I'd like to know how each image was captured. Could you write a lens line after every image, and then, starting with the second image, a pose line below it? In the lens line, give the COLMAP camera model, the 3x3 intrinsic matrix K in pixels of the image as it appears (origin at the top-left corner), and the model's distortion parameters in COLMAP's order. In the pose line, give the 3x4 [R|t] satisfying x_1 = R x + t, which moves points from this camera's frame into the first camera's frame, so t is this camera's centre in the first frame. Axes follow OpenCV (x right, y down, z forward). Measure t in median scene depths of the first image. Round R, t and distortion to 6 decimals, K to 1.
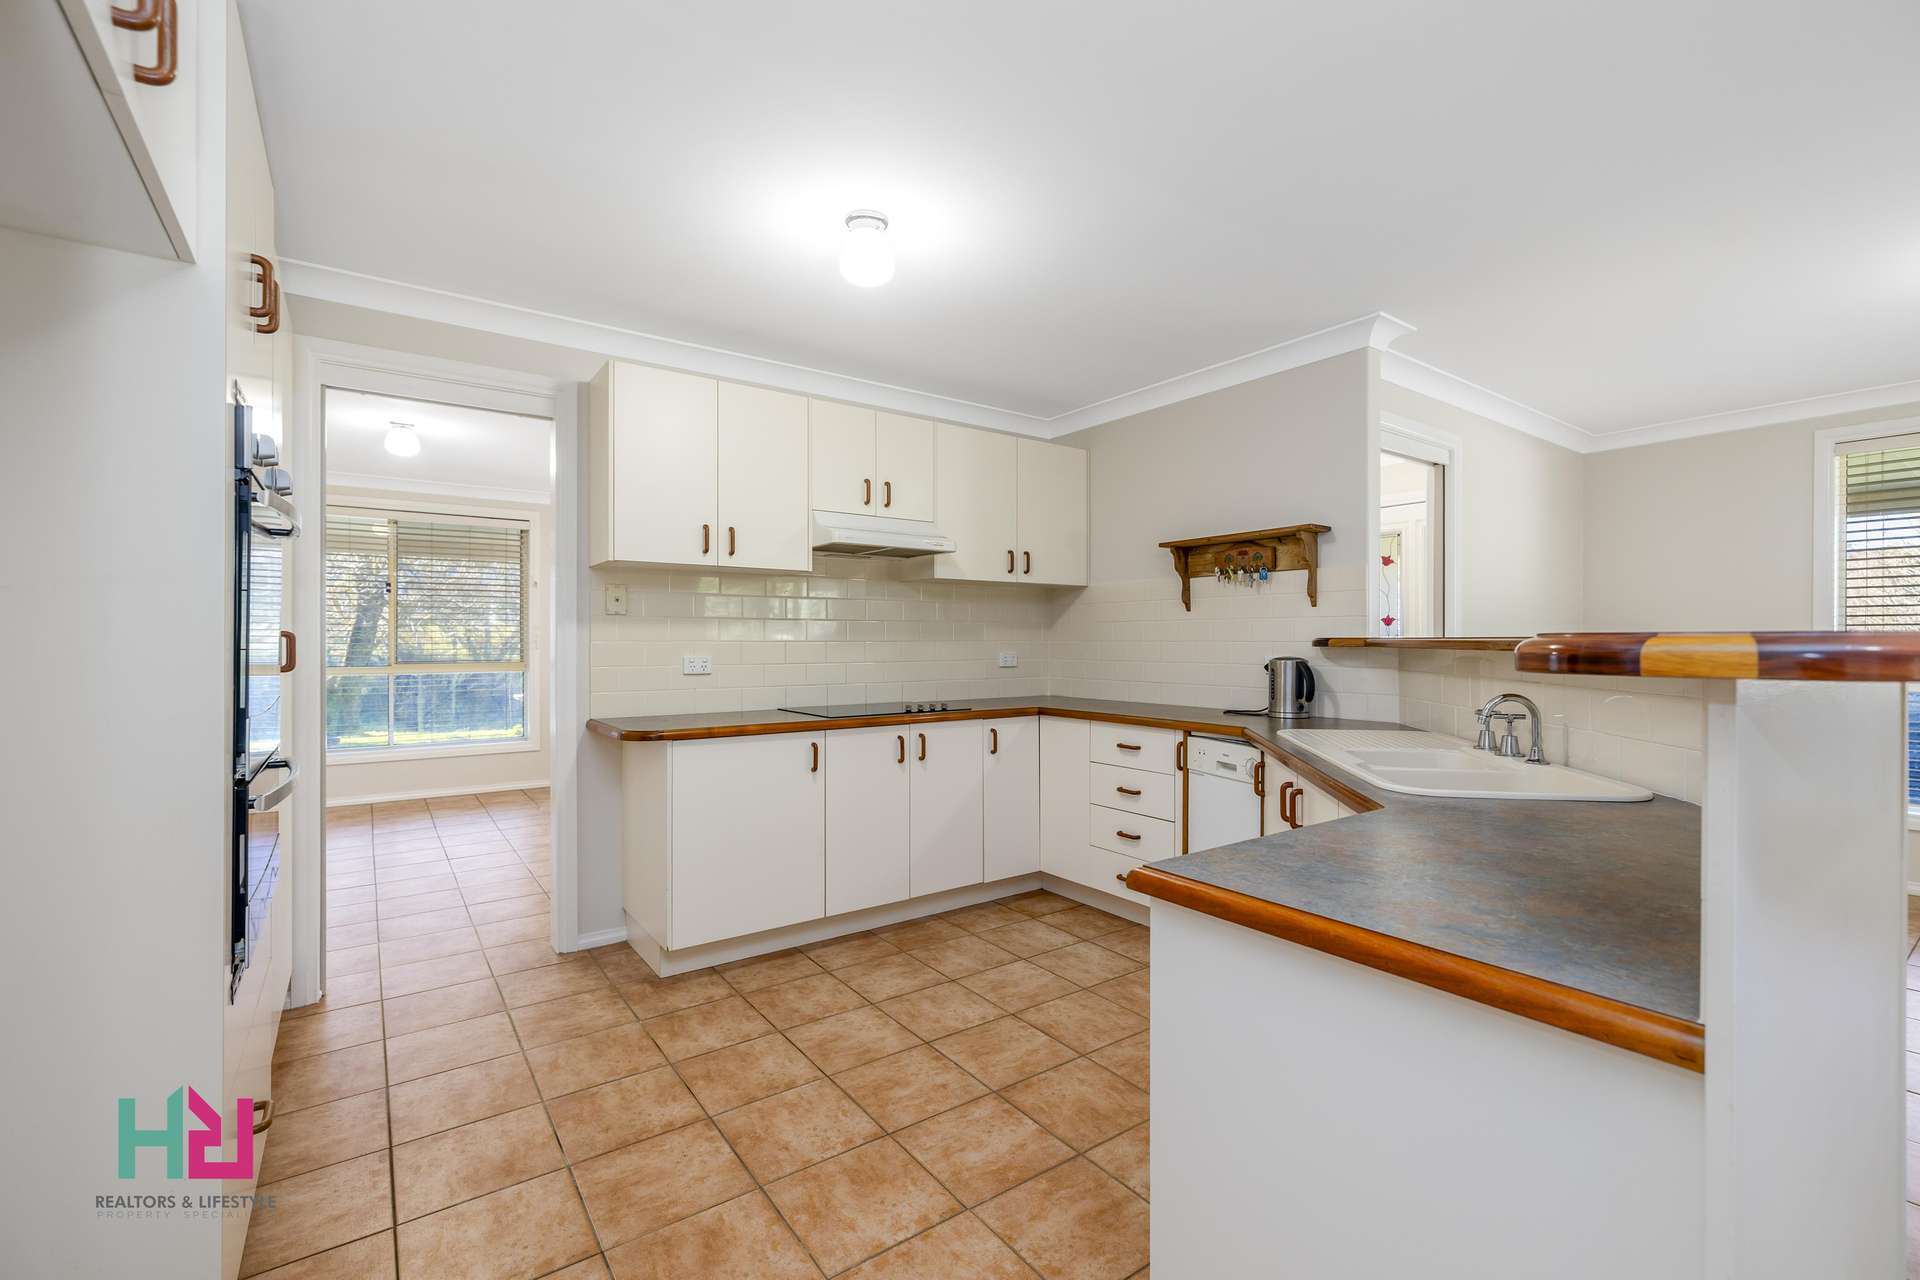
lens RADIAL K [[814.6, 0, 966.2], [0, 814.6, 642.8], [0, 0, 1]] dist [0.000715, -0.000191]
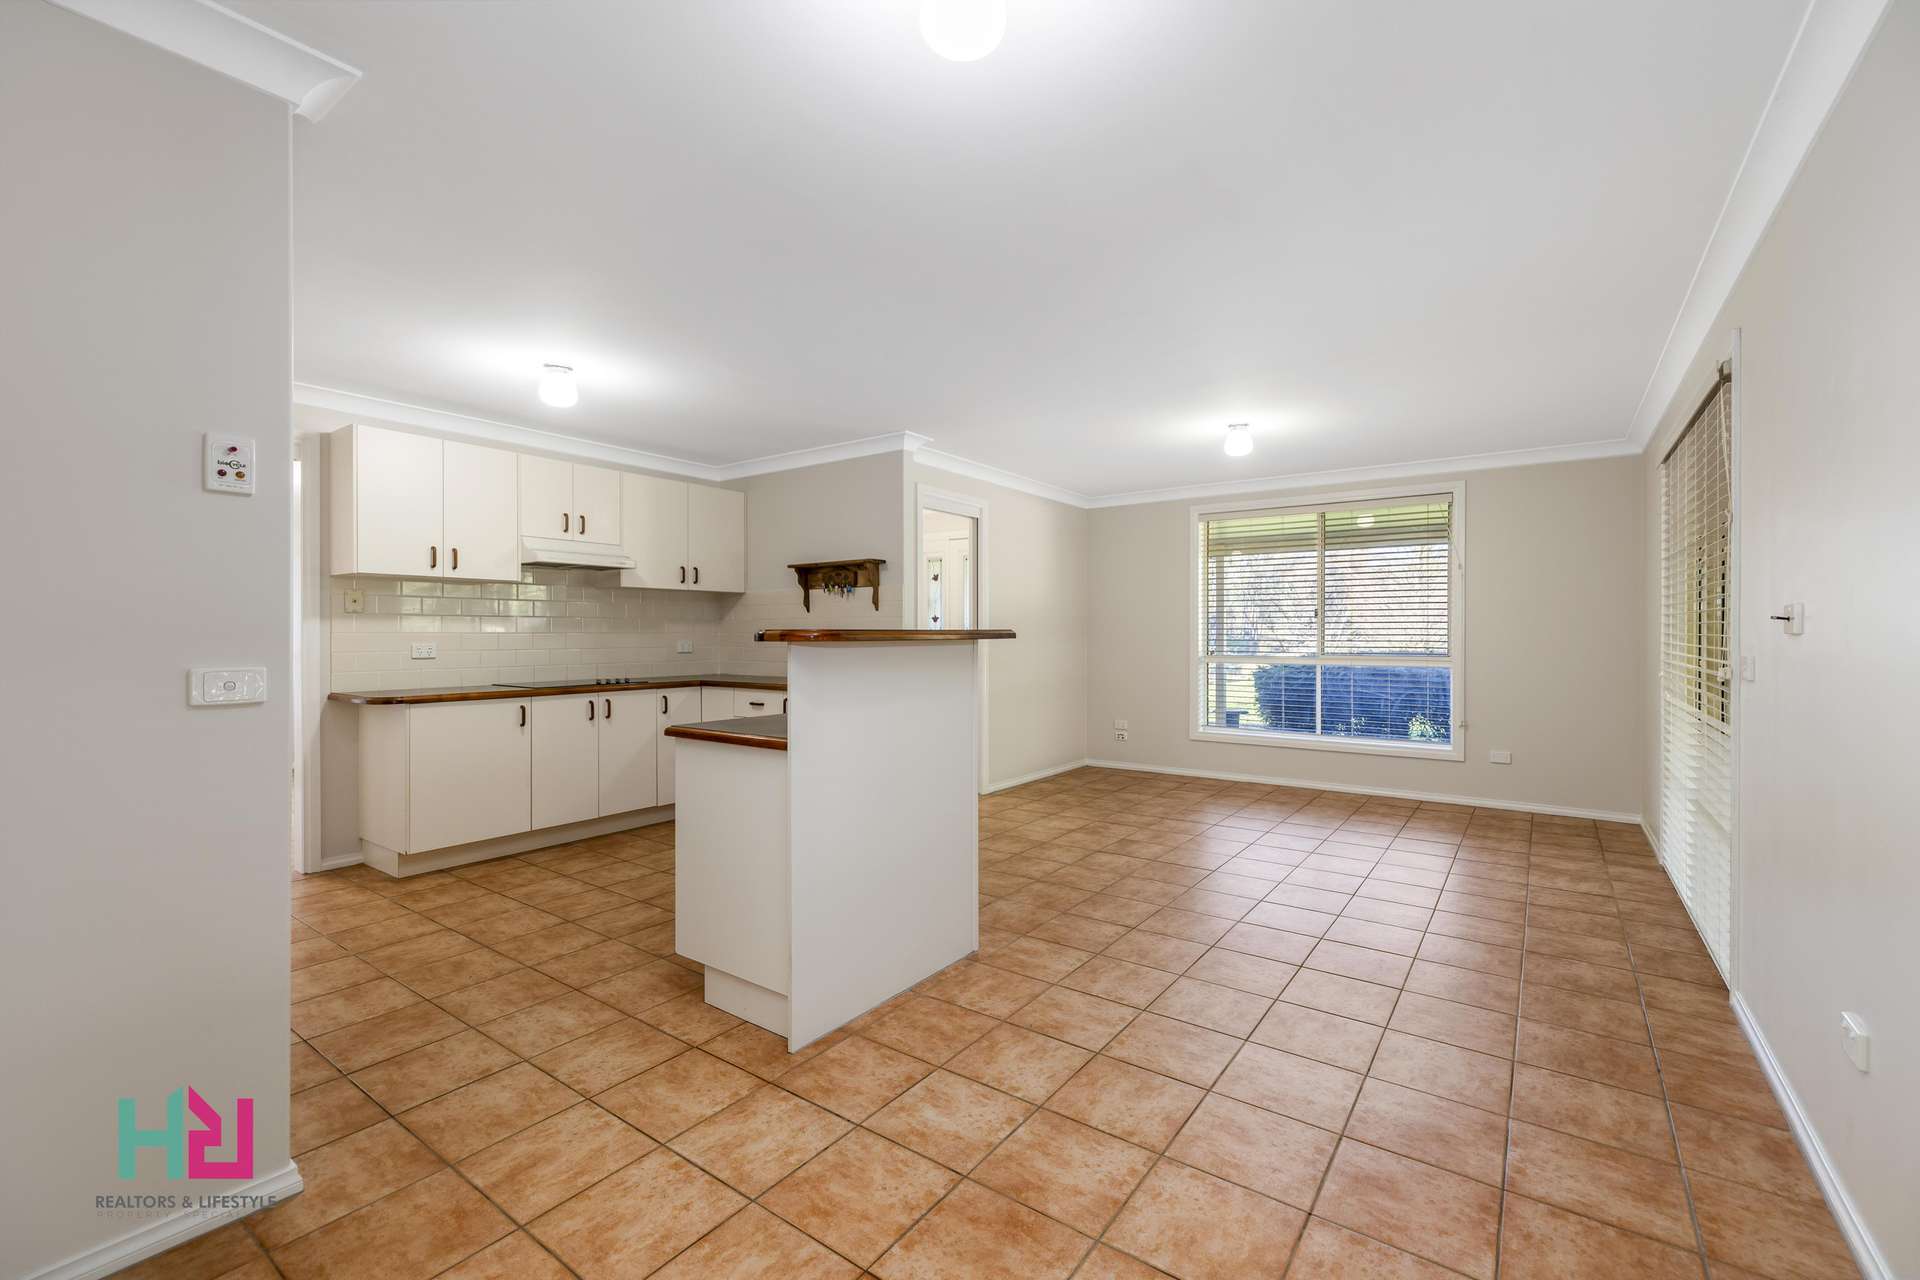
lens RADIAL K [[814.6, 0, 944.8], [0, 814.6, 635.7], [0, 0, 1]] dist [0.000715, -0.000191]
pose [[0.958310, -0.001046, 0.285727, 0.105265], [0.001125, 0.999999, -0.000113, 0.003770], [-0.285727, 0.000429, 0.958311, -0.529451]]
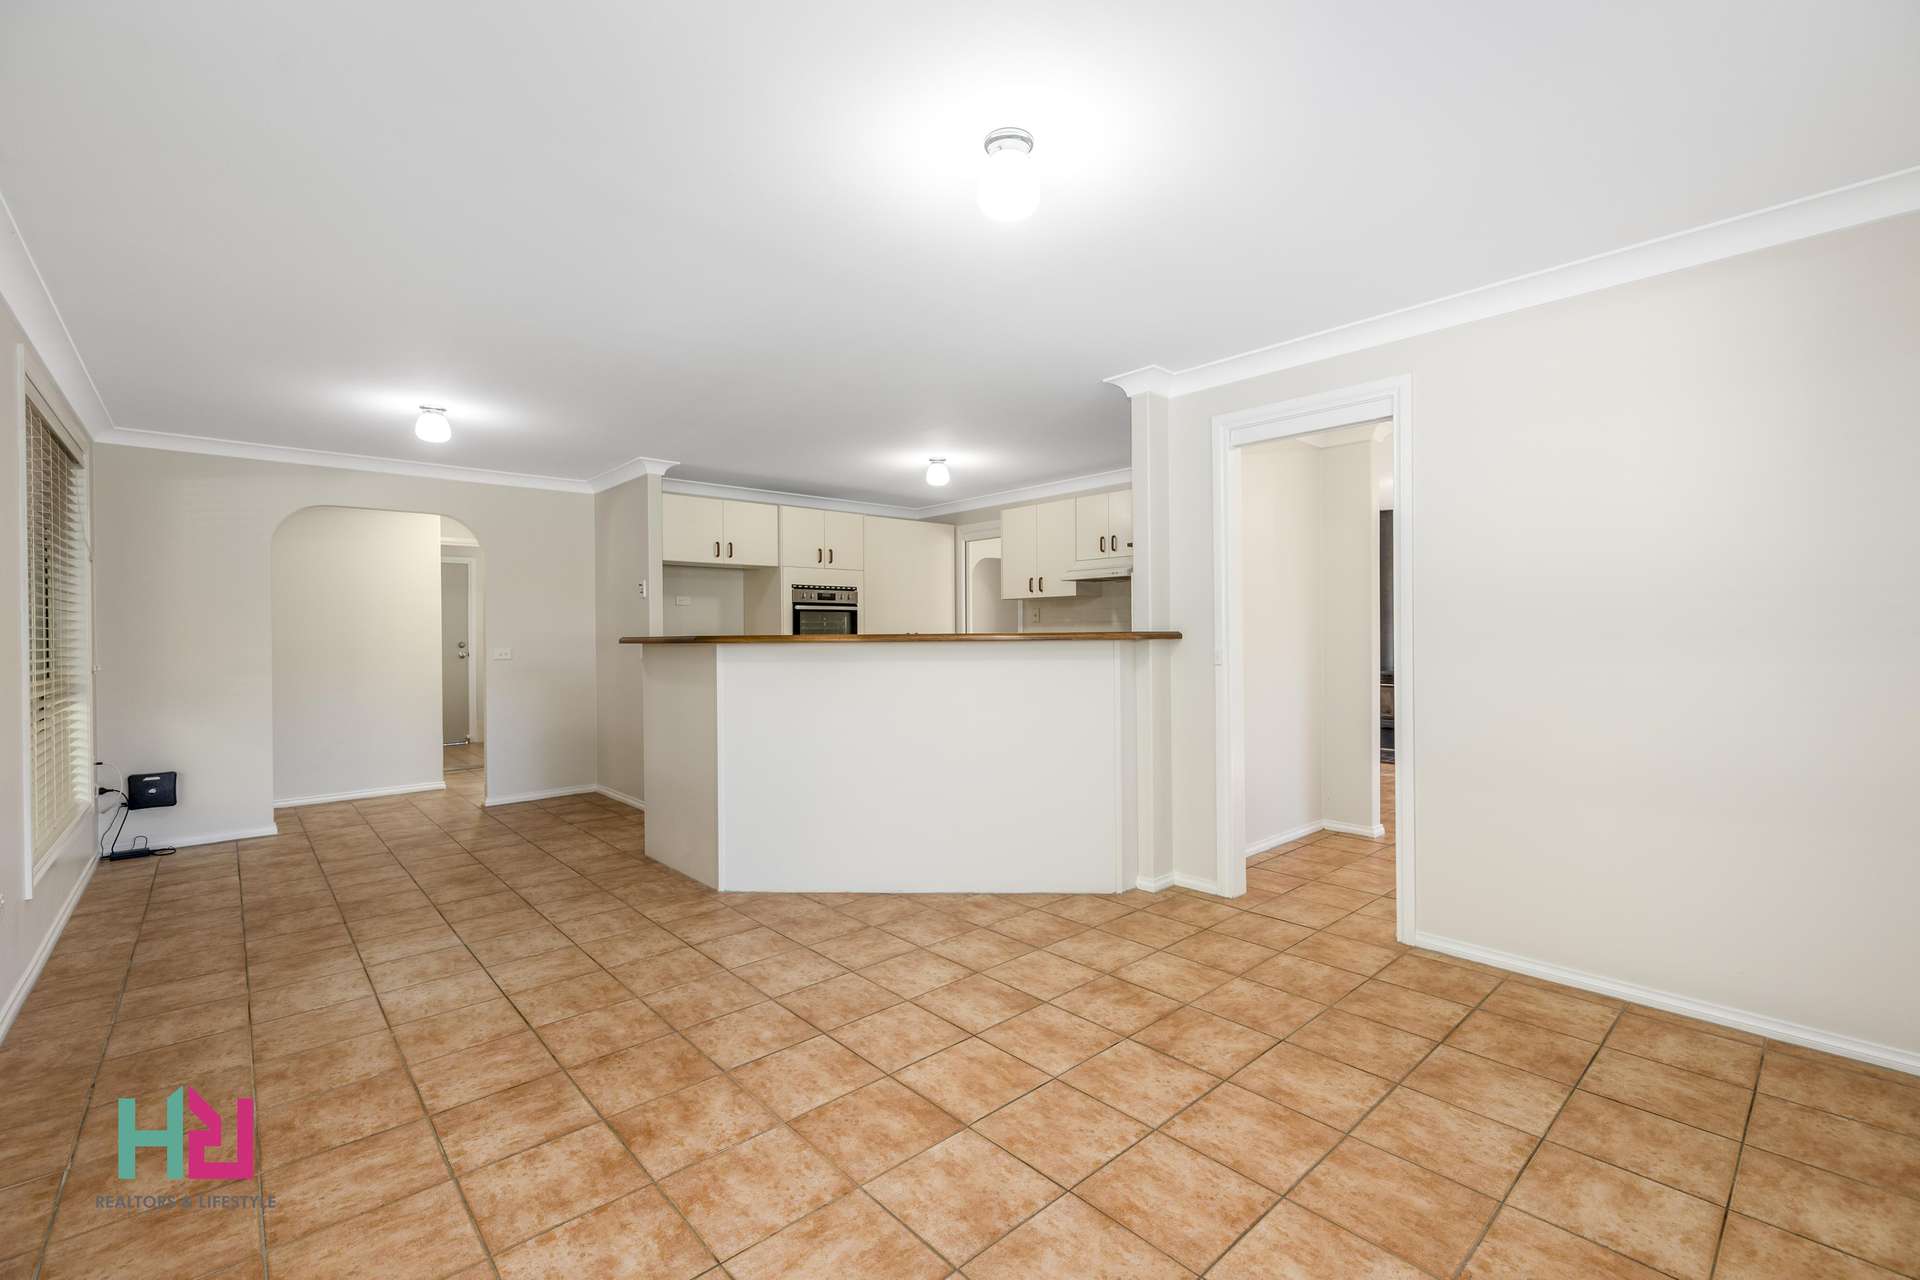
lens RADIAL K [[814.6, 0, 975.7], [0, 814.6, 635.2], [0, 0, 1]] dist [0.000715, -0.000191]
pose [[0.101062, -0.002189, -0.994878, 1.656772], [0.004276, 0.999989, -0.001766, 0.000113], [0.994871, -0.004076, 0.101070, 0.643148]]
